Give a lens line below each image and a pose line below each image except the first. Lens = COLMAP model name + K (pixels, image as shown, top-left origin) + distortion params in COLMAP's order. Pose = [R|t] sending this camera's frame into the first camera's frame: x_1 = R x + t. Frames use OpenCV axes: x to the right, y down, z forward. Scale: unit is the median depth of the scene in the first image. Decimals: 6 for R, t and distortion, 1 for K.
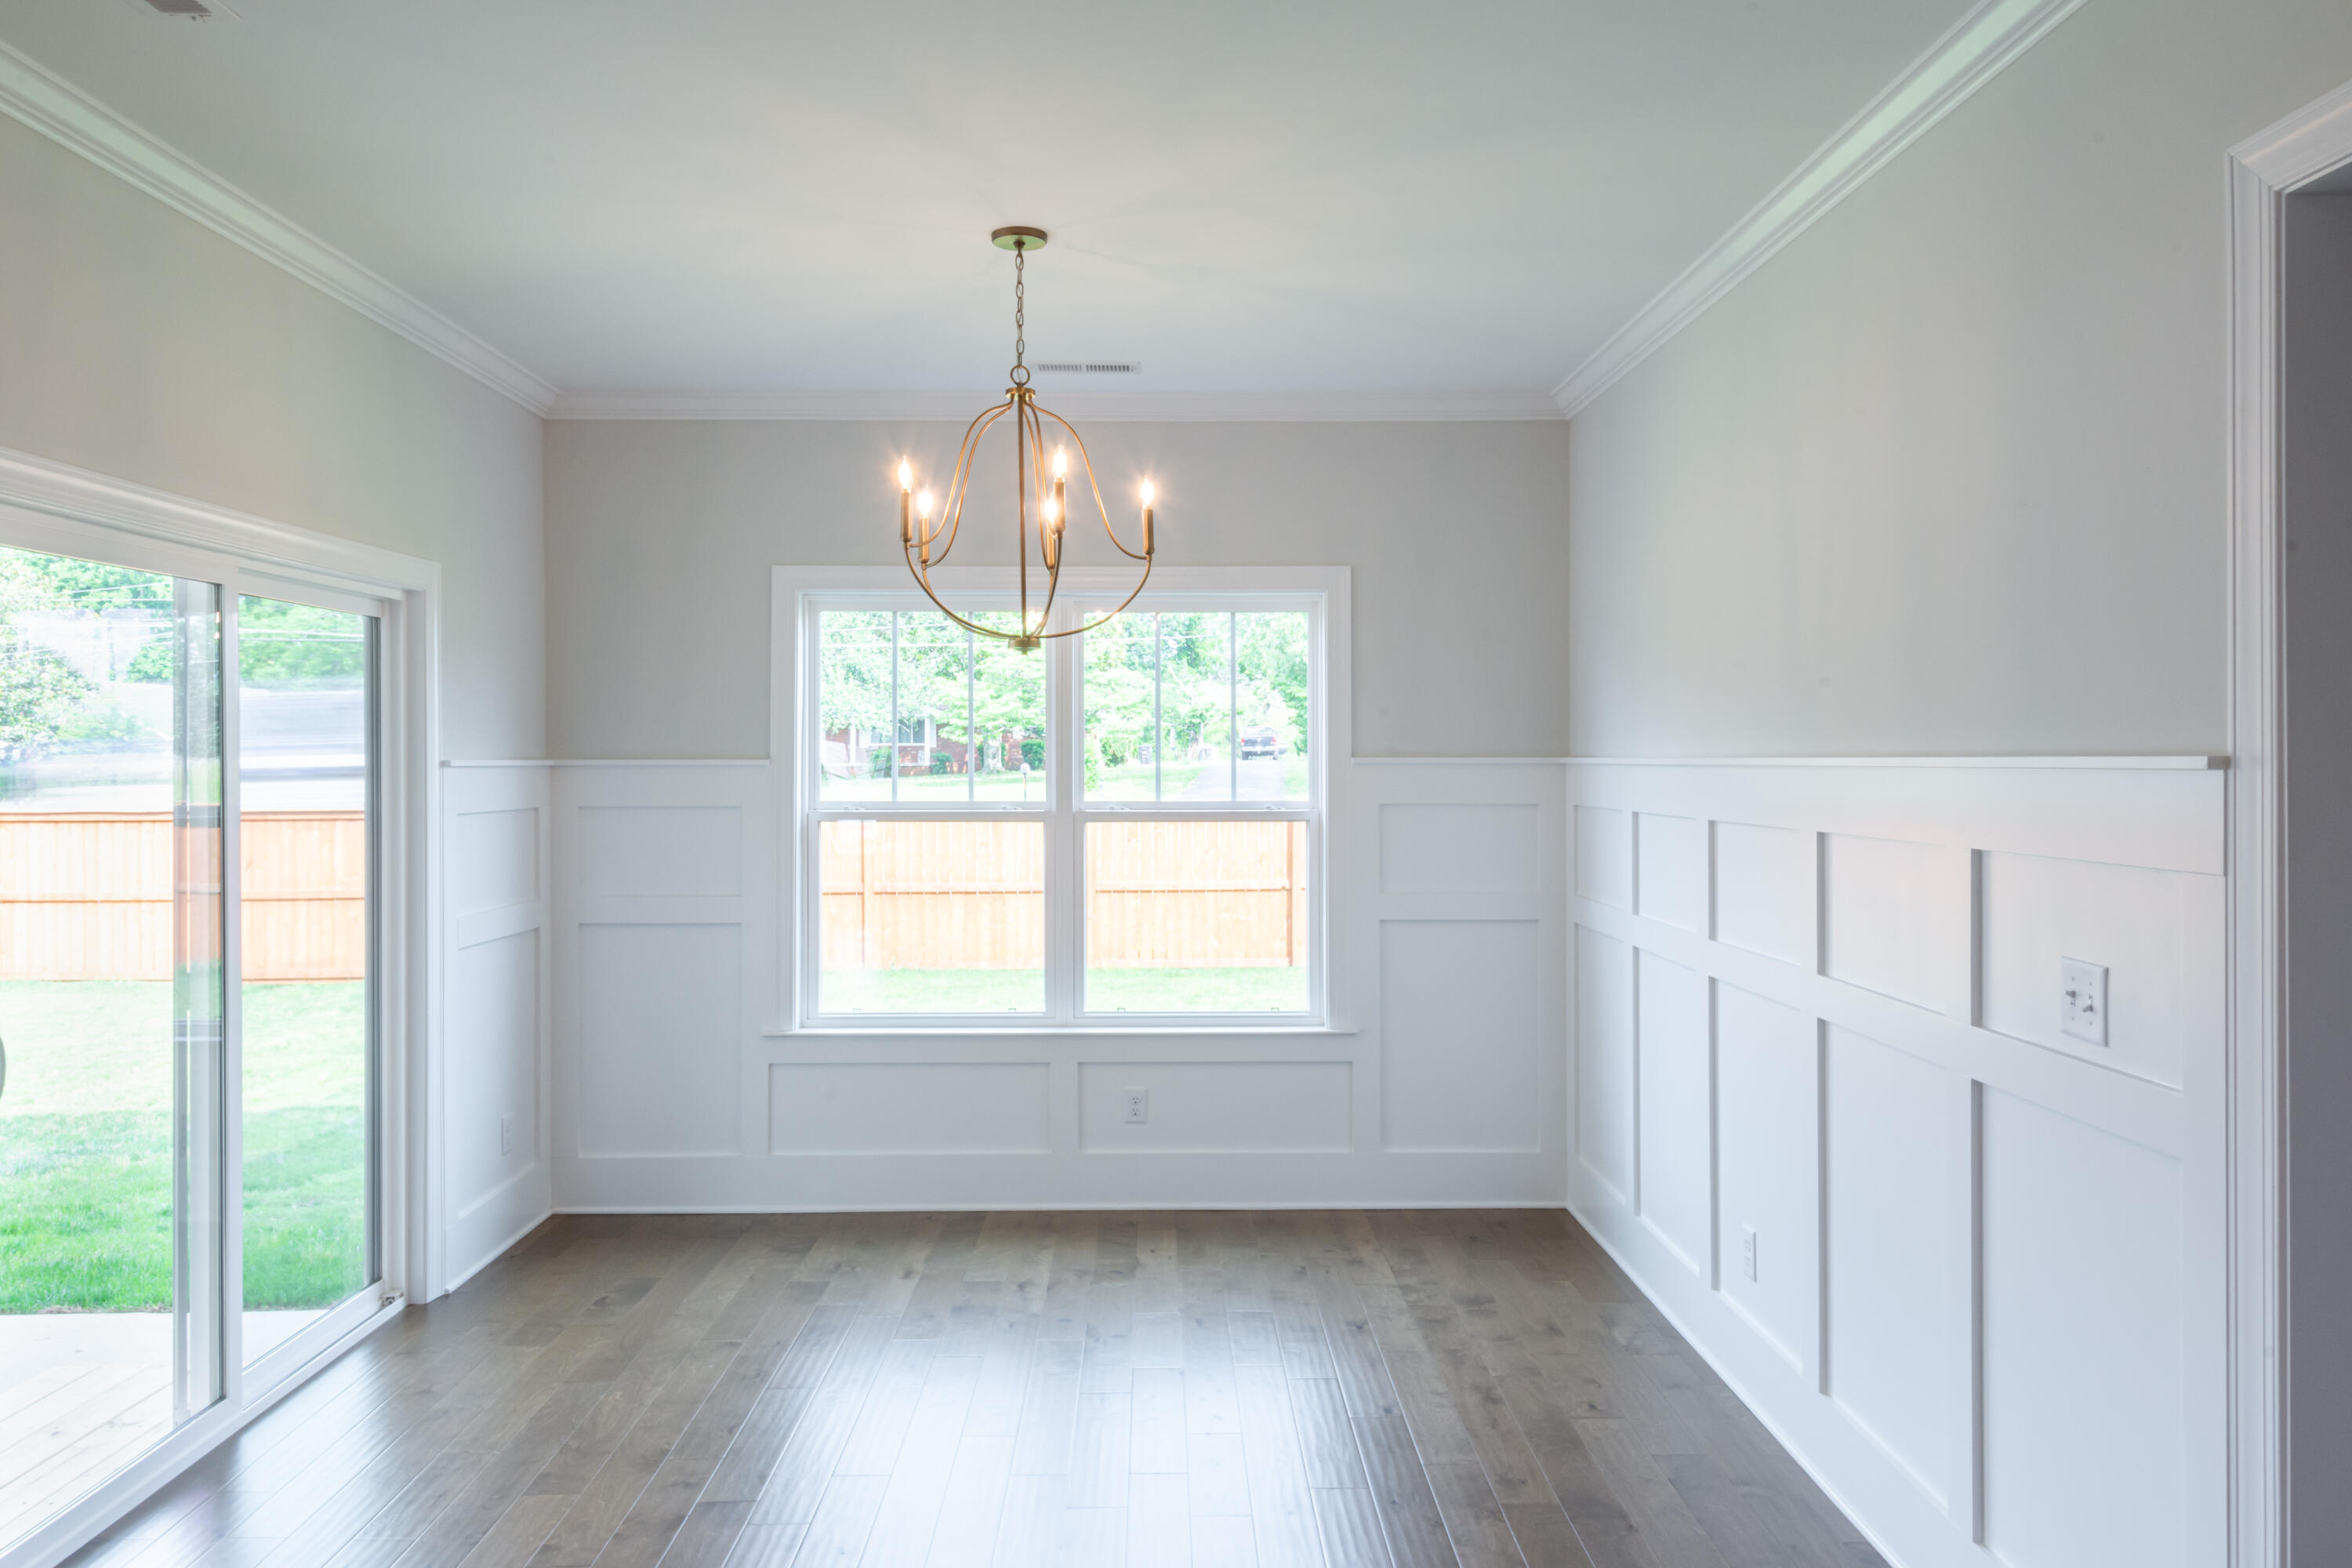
lens RADIAL K [[1635.5, 0, 1189.6], [0, 1635.5, 743.6], [0, 0, 1]] dist [0.027192, -0.036078]
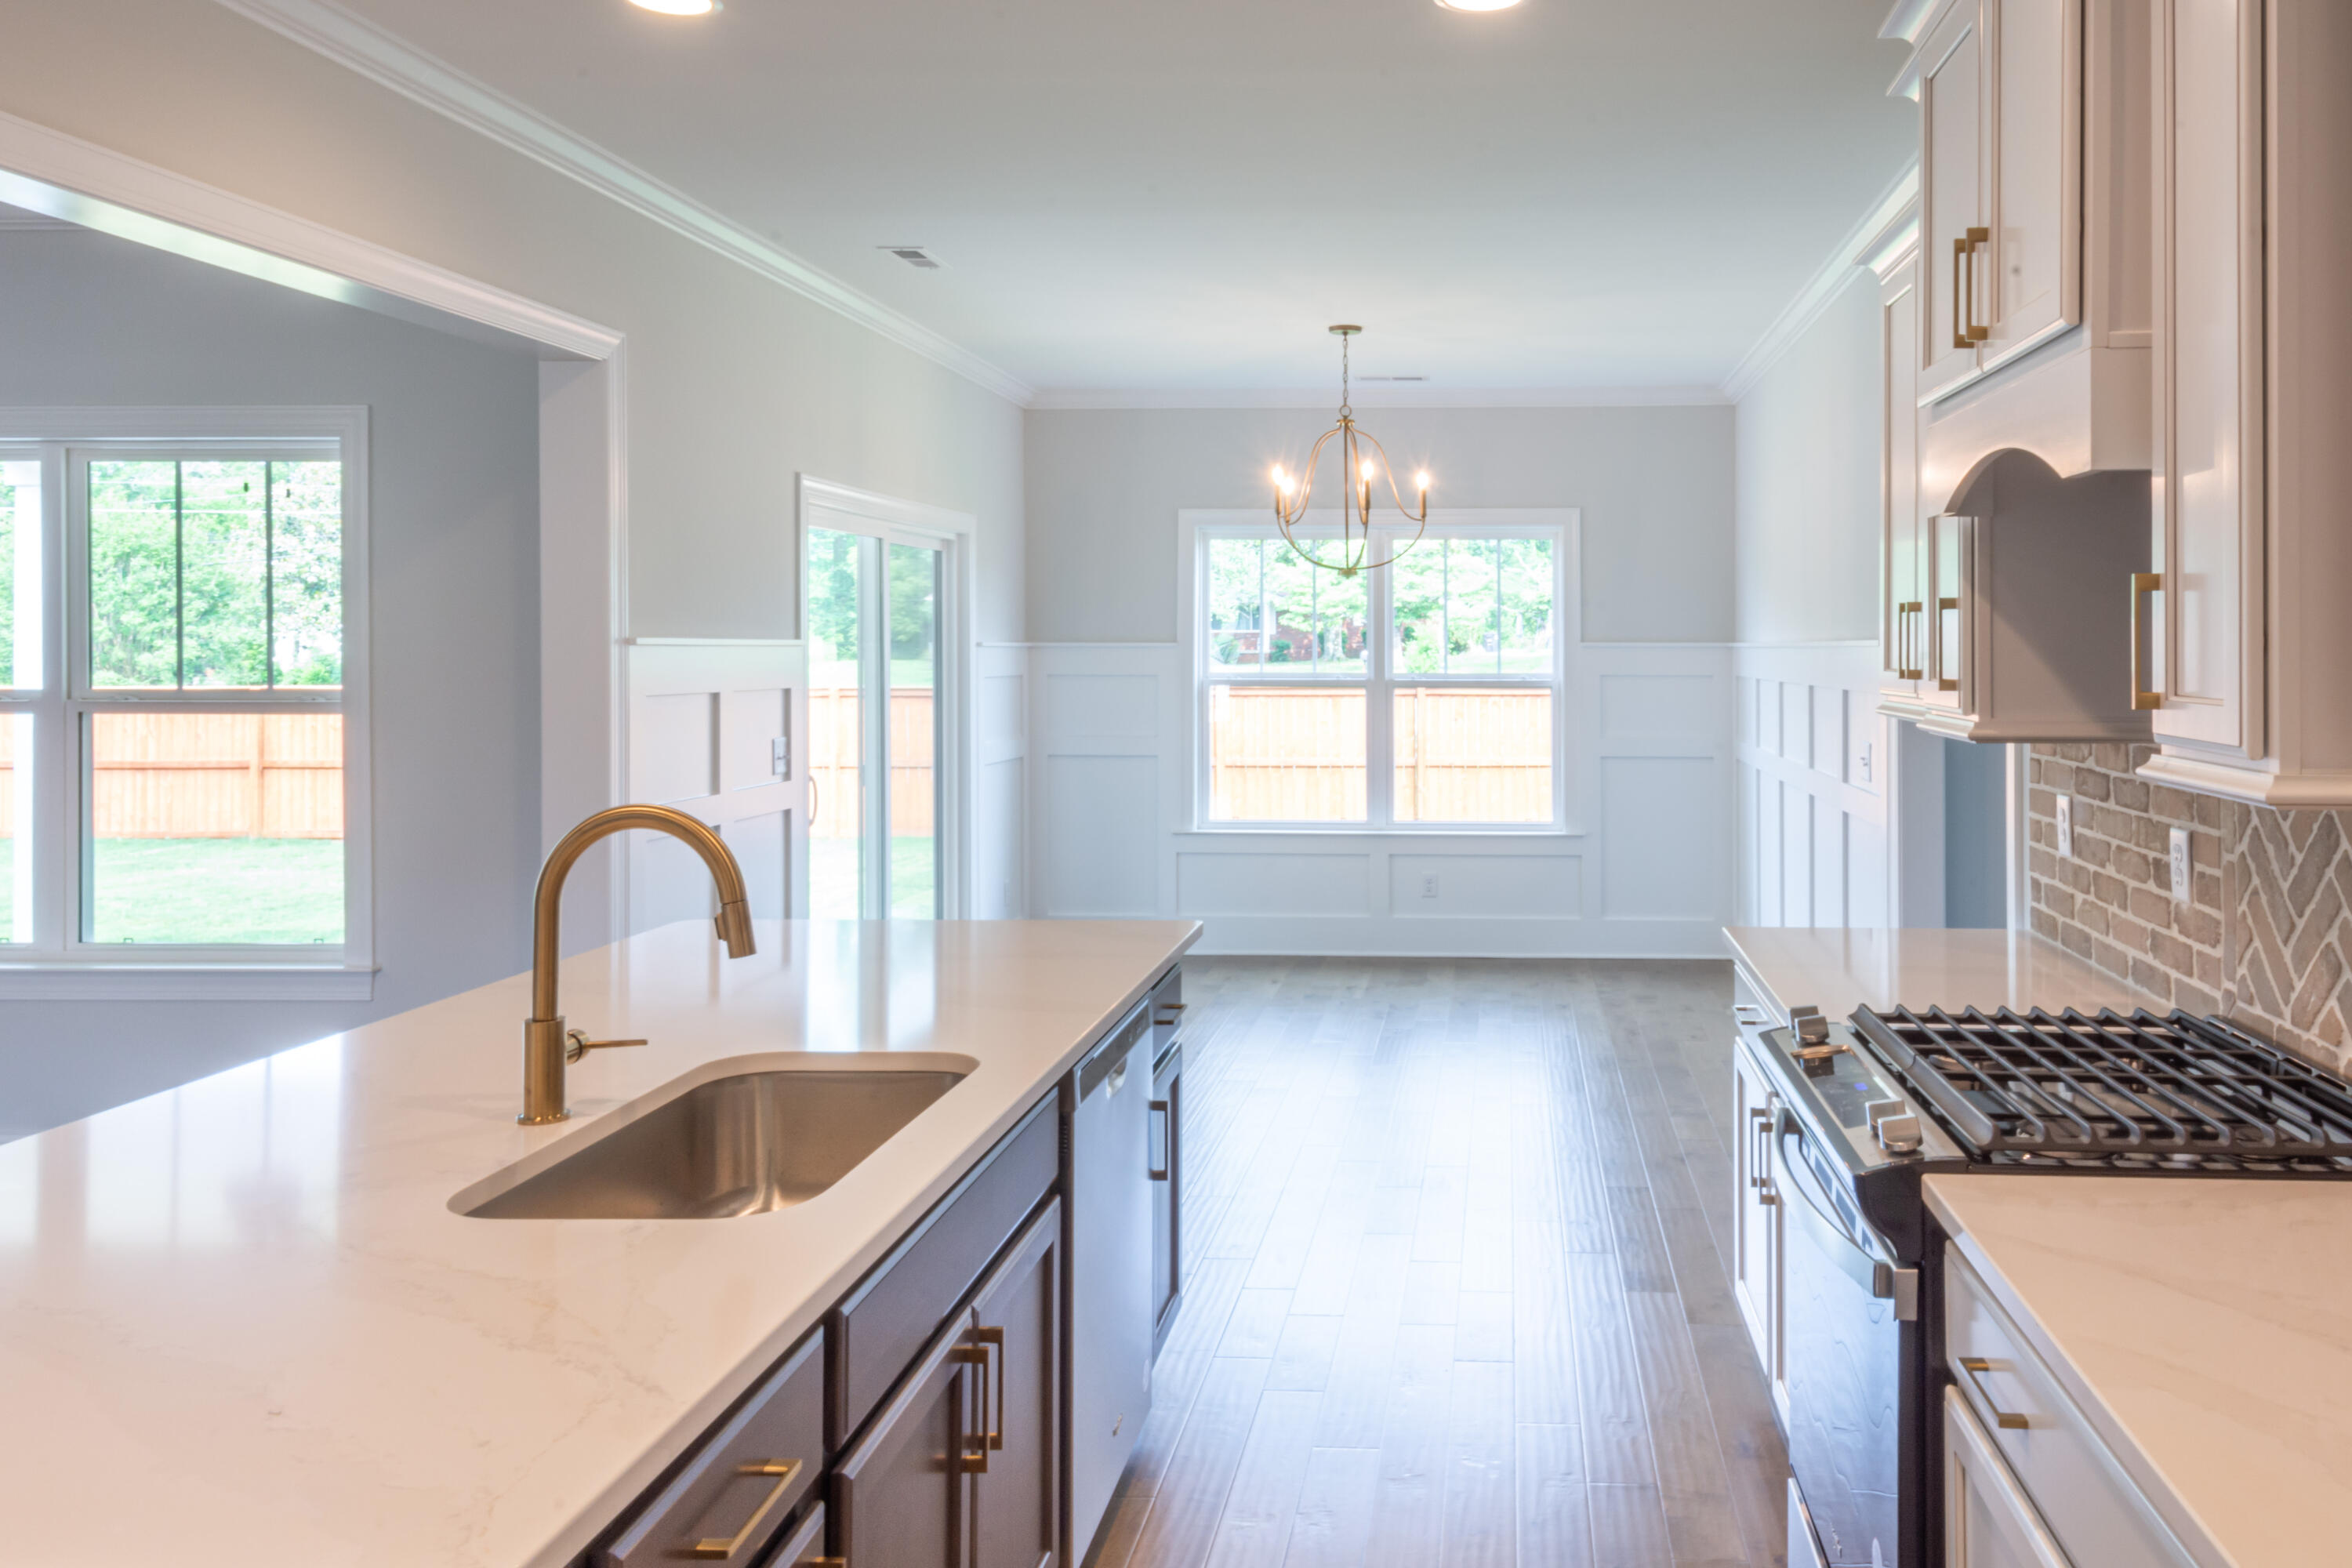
lens RADIAL K [[1771.7, 0, 1427.4], [0, 1771.7, 645.5], [0, 0, 1]] dist [0.027323, -0.001671]
pose [[0.997758, 0.003352, -0.066840, 0.070391], [-0.002791, 0.999960, 0.008484, -0.001956], [0.066866, -0.008279, 0.997728, -0.554394]]
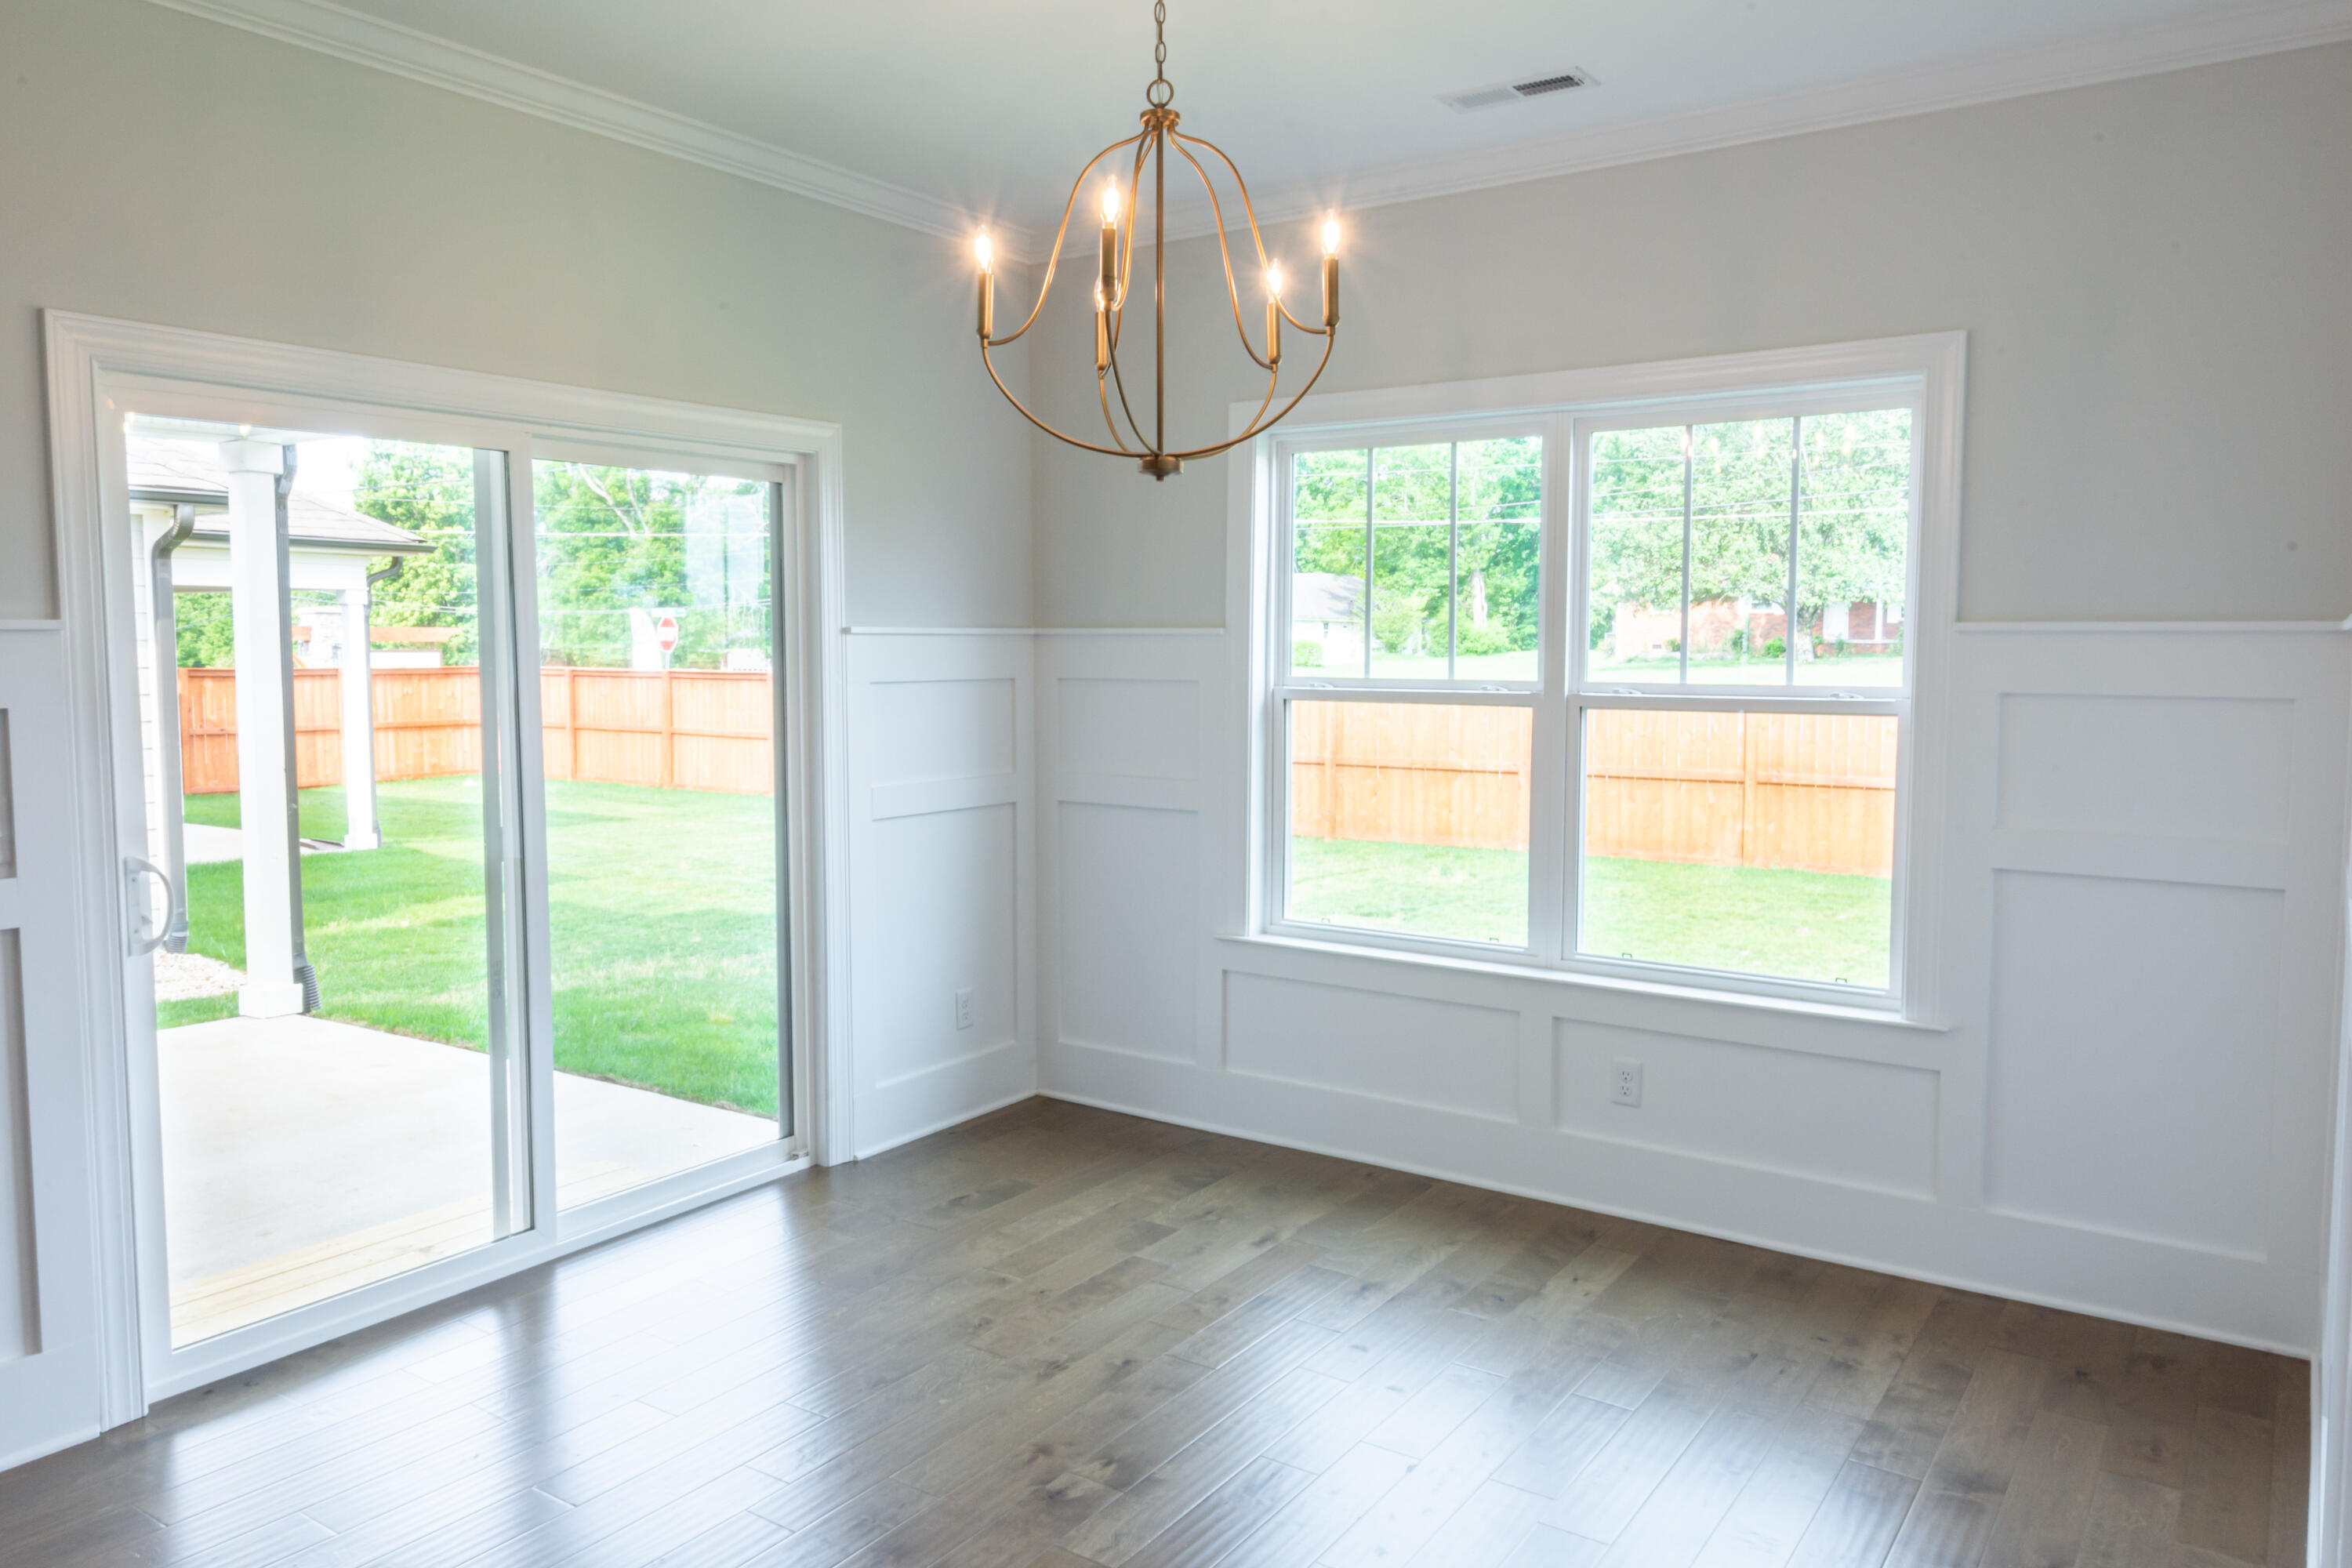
lens RADIAL K [[1635.5, 0, 1189.6], [0, 1635.5, 743.6], [0, 0, 1]] dist [0.027192, -0.036078]
pose [[0.808769, 0.039818, -0.586777, 0.246243], [0.004205, 0.997289, 0.073471, 0.007405], [0.588111, -0.061888, 0.806409, 0.280260]]
